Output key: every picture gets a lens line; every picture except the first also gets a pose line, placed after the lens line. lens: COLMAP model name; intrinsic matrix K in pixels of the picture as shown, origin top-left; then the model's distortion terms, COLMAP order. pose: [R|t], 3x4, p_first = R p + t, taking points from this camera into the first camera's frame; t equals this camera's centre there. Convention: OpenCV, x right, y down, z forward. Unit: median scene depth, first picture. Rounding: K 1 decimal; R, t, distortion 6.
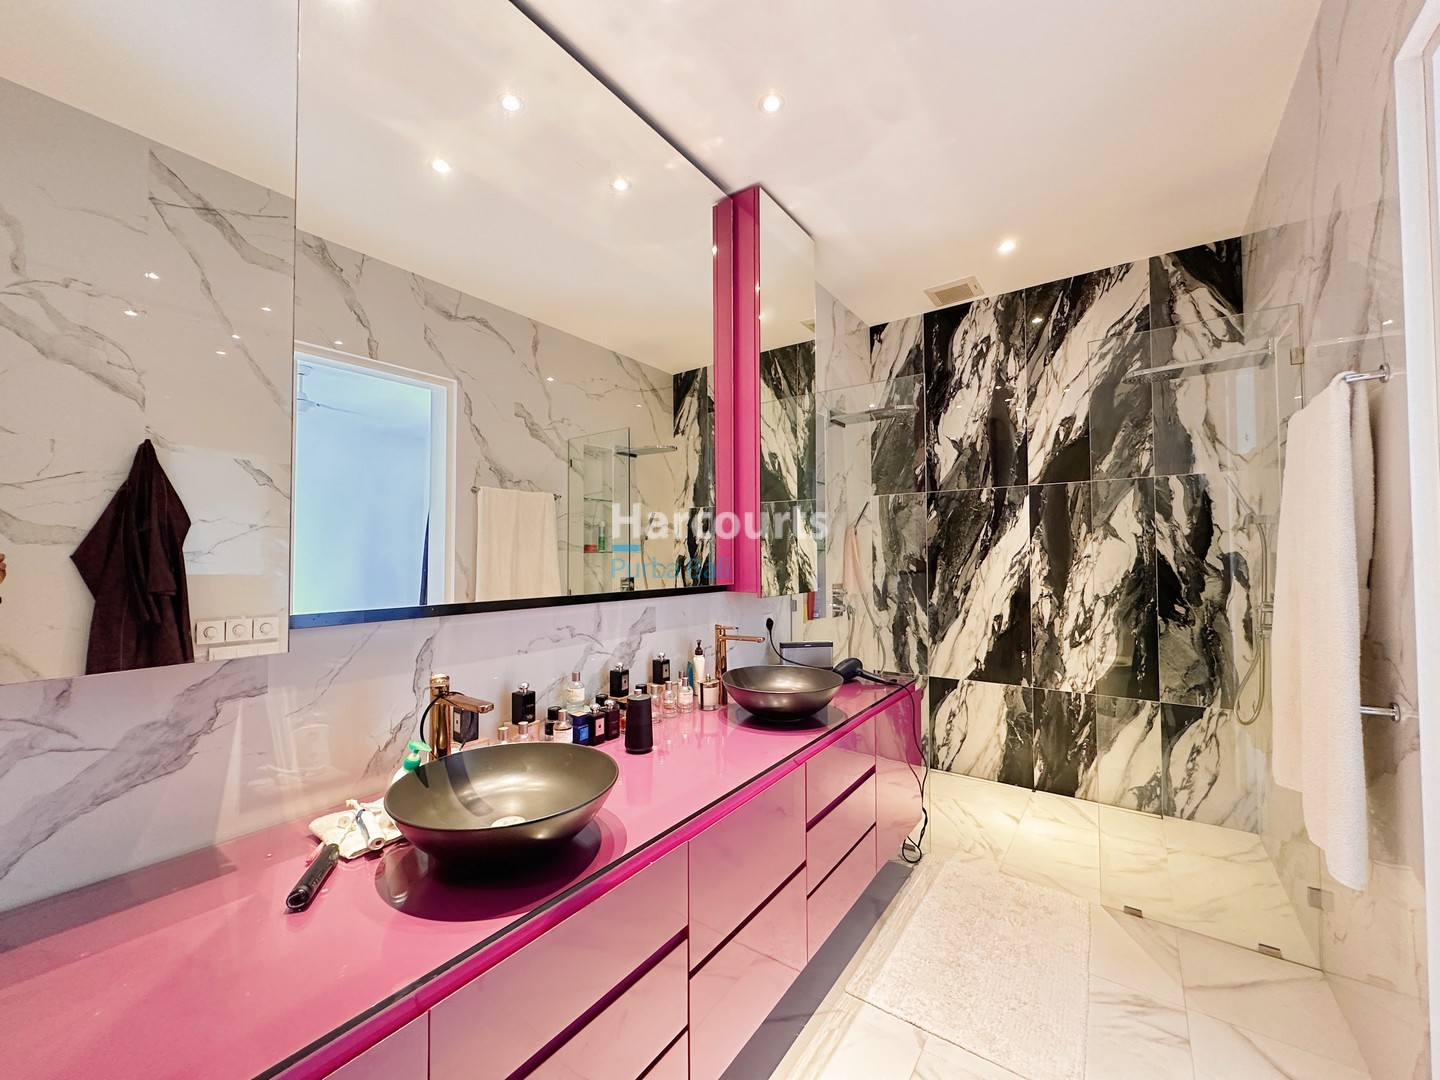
lens RADIAL K [[580.4, 0, 726.5], [0, 580.4, 544.0], [0, 0, 1]] dist [0.045141, 0.000003]
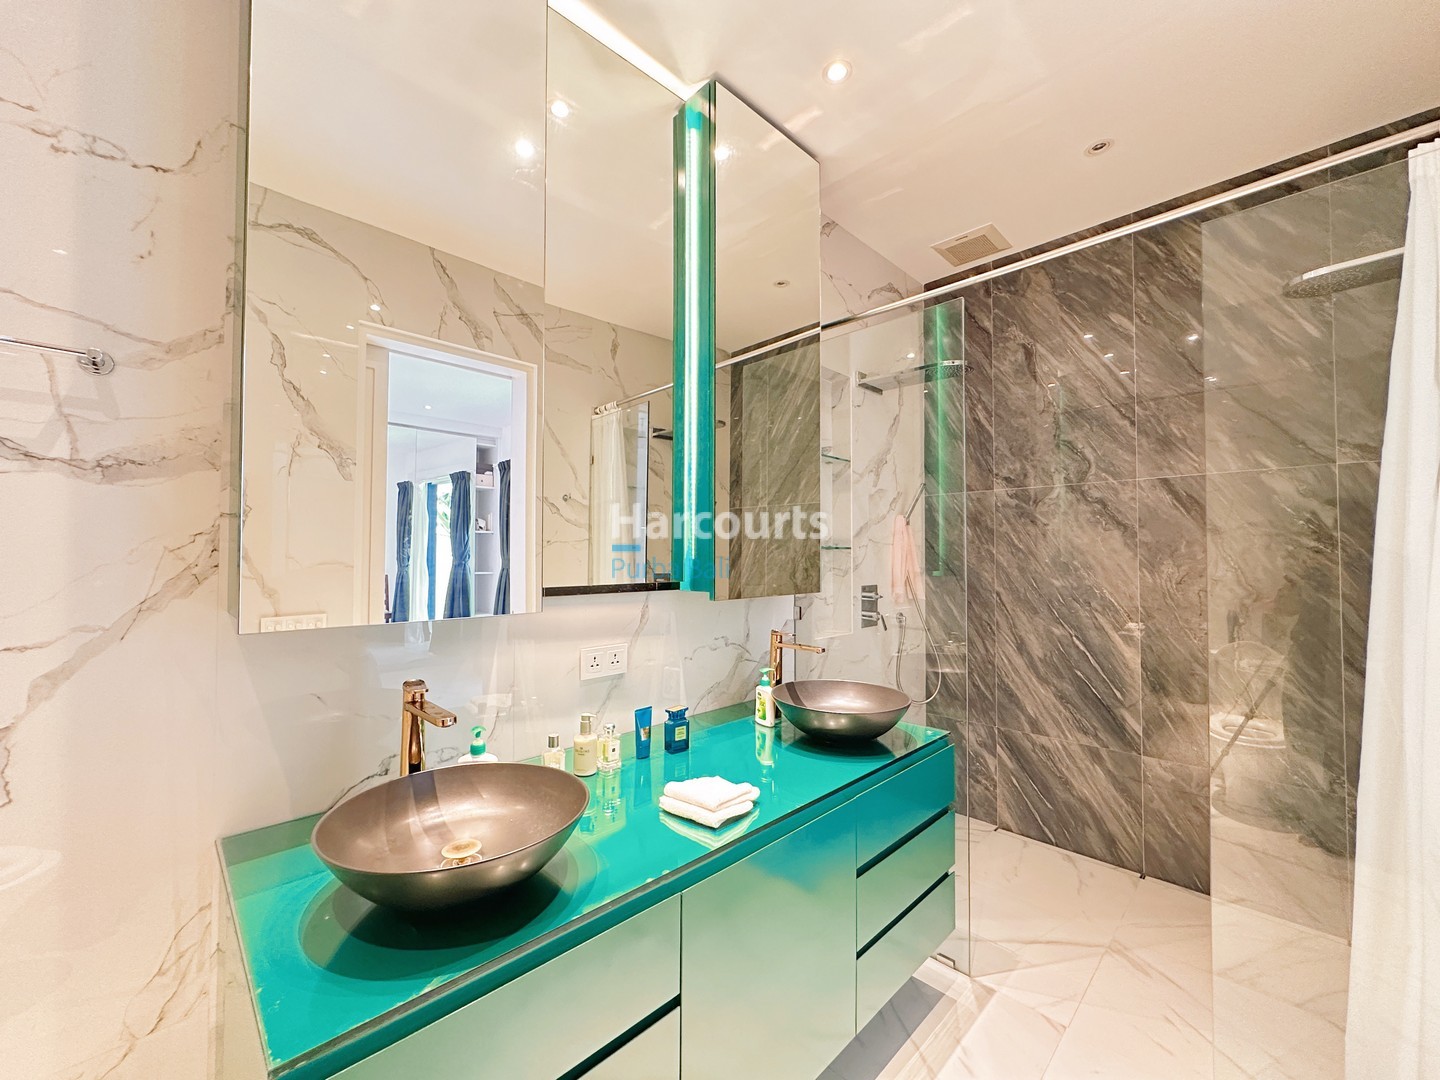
lens RADIAL K [[572.9, 0, 720.0], [0, 572.9, 540.0], [0, 0, 1]] dist [0.000156, 0.000075]
pose [[0.981929, 0.000211, -0.189250, 0.082997], [-0.001767, 0.999966, -0.008052, 0.003891], [0.189241, 0.008241, 0.981896, 0.117552]]
